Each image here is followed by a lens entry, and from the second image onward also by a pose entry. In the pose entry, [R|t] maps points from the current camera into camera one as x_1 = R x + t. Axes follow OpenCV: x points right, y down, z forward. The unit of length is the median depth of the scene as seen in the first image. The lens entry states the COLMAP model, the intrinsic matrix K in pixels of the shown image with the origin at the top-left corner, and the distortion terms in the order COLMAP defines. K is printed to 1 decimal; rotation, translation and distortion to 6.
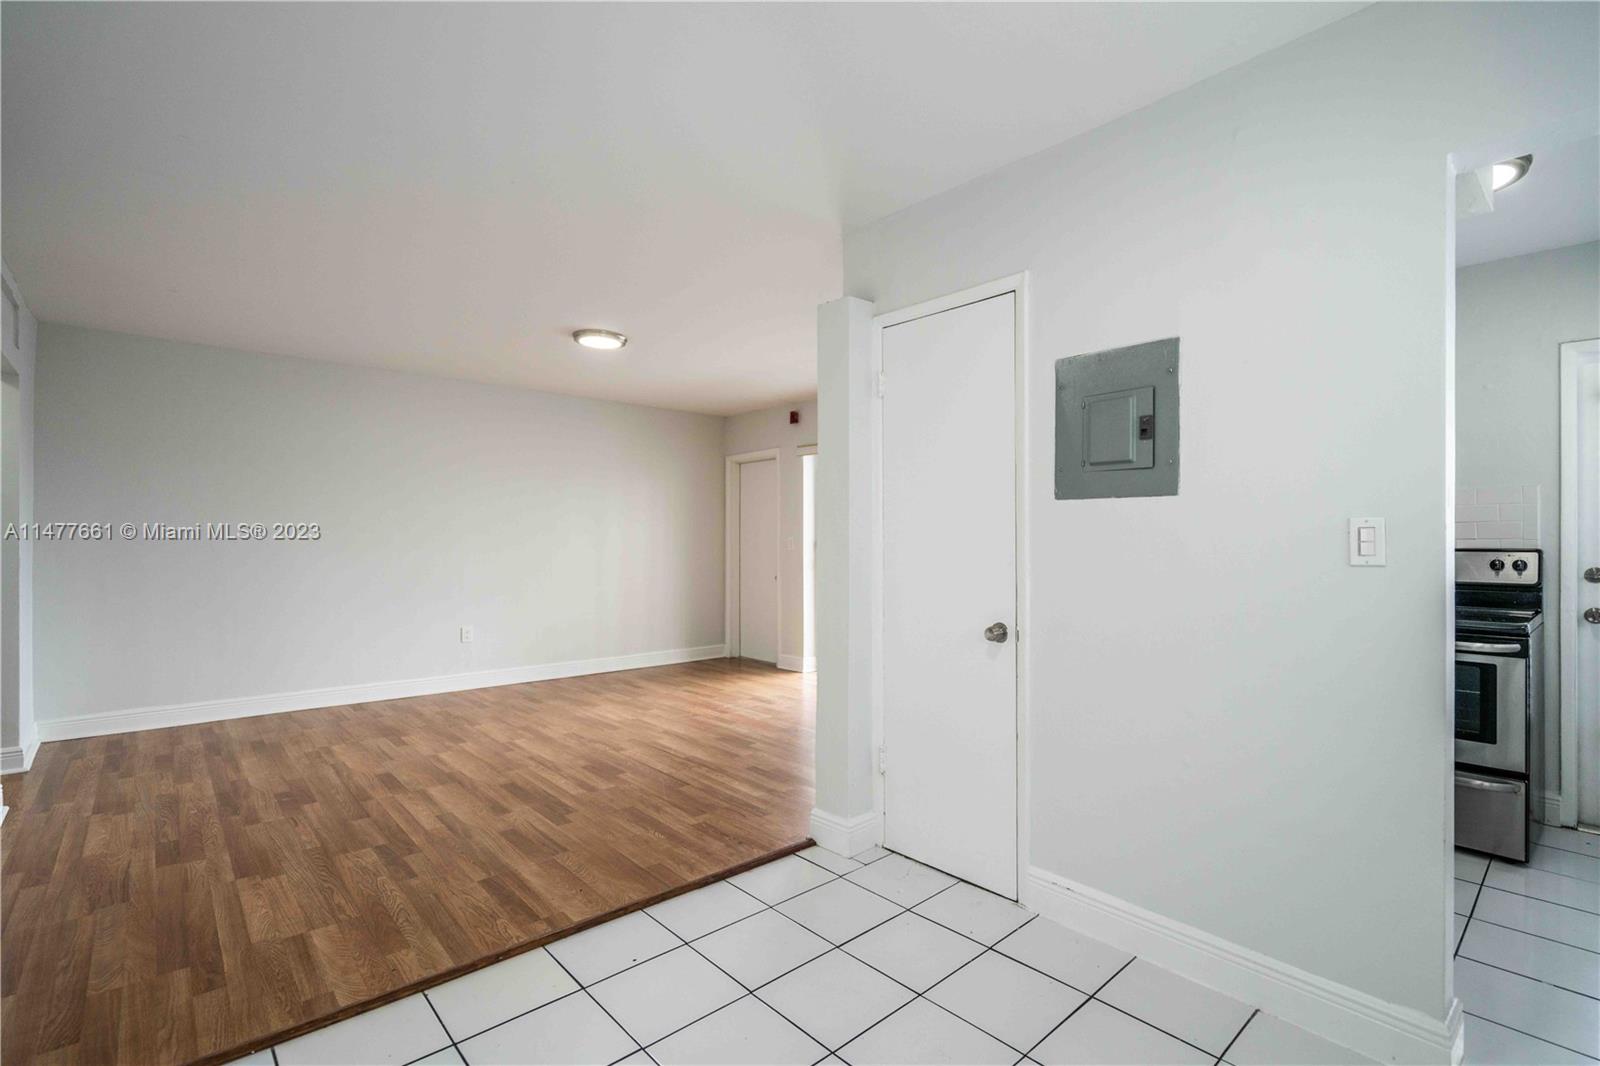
lens RADIAL K [[746.0, 0, 835.8], [0, 746.0, 534.6], [0, 0, 1]] dist [-0.000497, -0.001002]
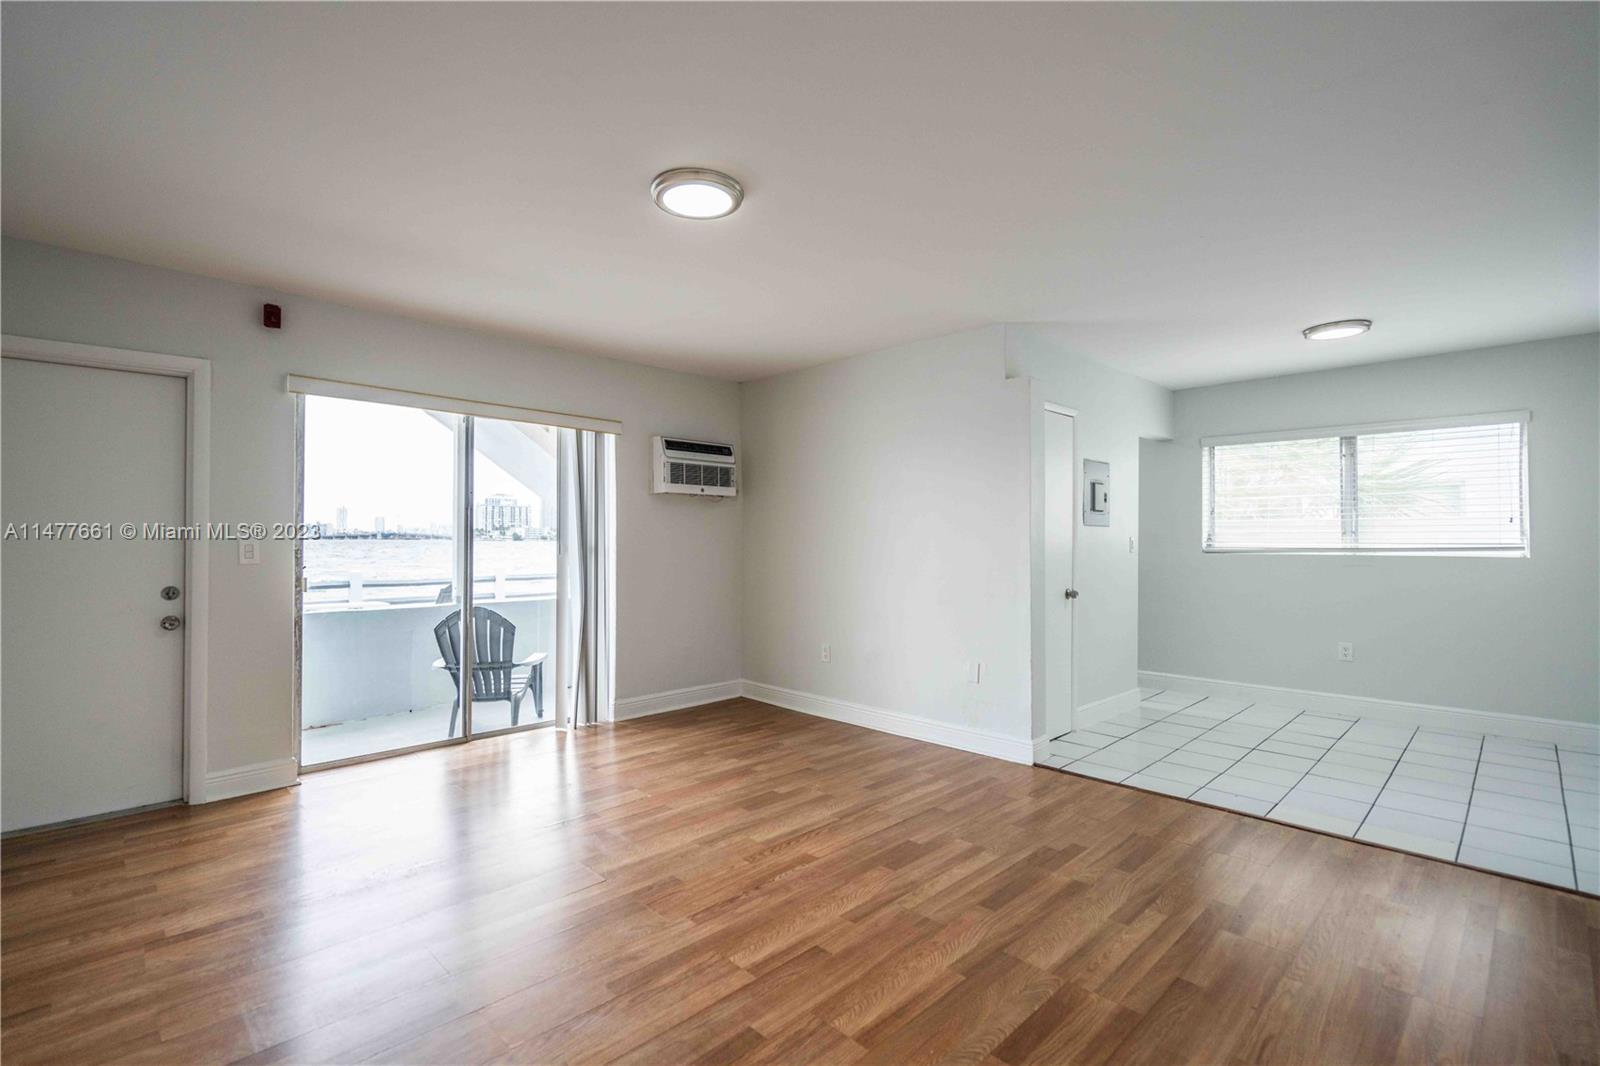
lens RADIAL K [[733.1, 0, 800.5], [0, 733.1, 536.3], [0, 0, 1]] dist [-0.004218, 0.000159]
pose [[-0.035288, 0.005435, 0.999362, -0.959973], [-0.008604, 0.999947, -0.005742, 0.000981], [-0.999340, -0.008801, -0.035240, 1.039613]]
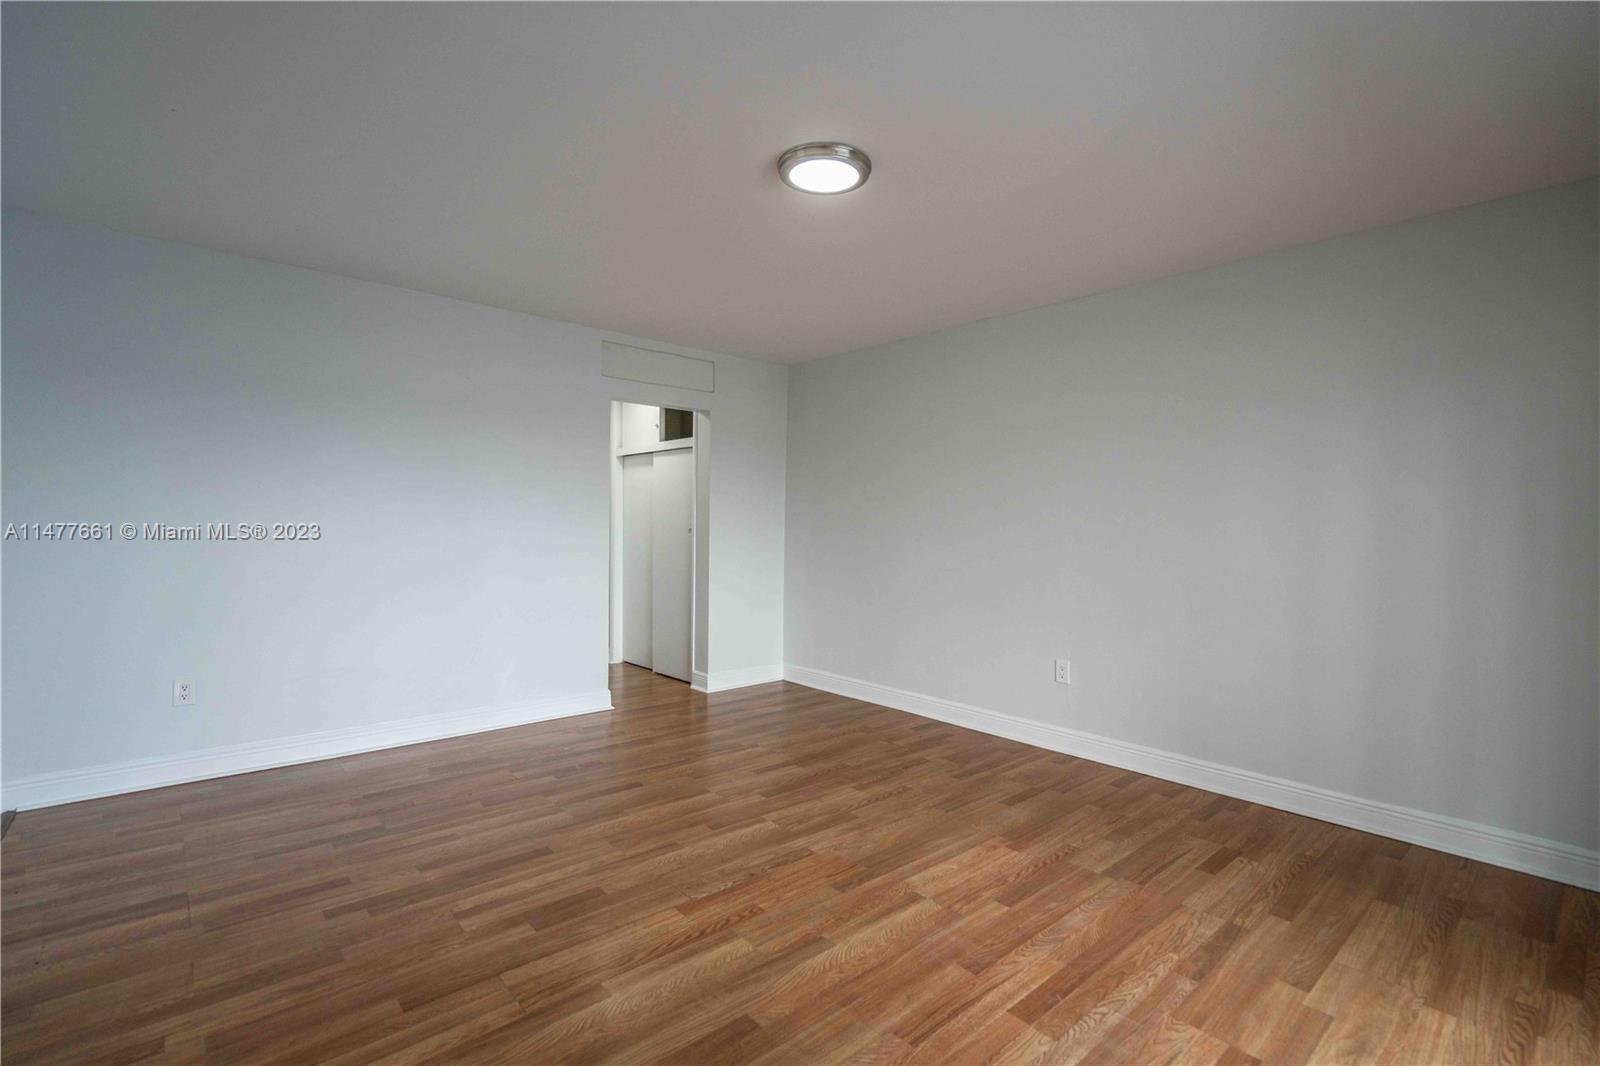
lens RADIAL K [[720.4, 0, 802.4], [0, 720.4, 568.2], [0, 0, 1]] dist [-0.000854, -0.000007]
pose [[-0.017862, 0.054698, -0.998343, 0.232113], [-0.006363, 0.998476, 0.054819, 0.006449], [0.999820, 0.007331, -0.017486, 1.101263]]
